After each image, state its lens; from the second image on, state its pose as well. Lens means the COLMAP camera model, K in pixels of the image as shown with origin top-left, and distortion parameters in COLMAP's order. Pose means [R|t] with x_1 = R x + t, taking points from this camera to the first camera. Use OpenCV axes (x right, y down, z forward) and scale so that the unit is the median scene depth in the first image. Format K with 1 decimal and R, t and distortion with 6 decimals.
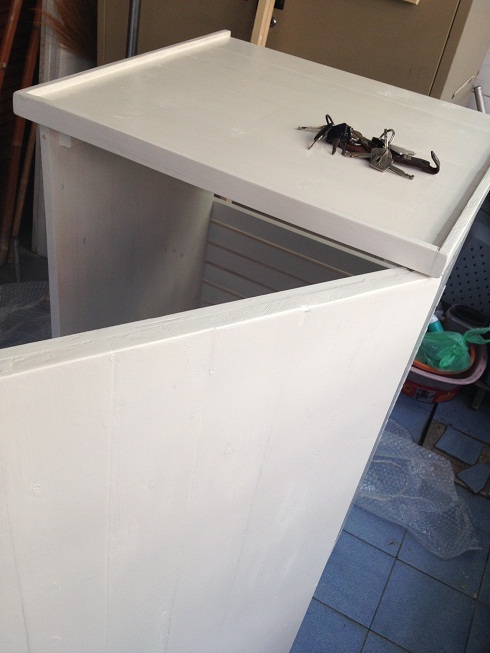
lens RADIAL K [[634.5, 0, 264.8], [0, 634.5, 325.1], [0, 0, 1]] dist [-0.001637, -0.016302]
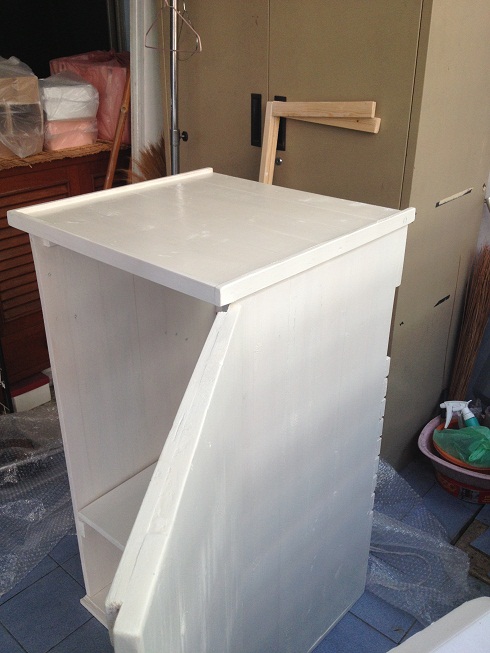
lens RADIAL K [[616.1, 0, 245.0], [0, 616.1, 326.5], [0, 0, 1]] dist [0.130872, -0.281382]
pose [[0.955982, -0.025579, -0.292310, 0.287646], [-0.037910, 0.977078, -0.209480, 0.098062], [0.290967, 0.211340, 0.933099, -0.093161]]
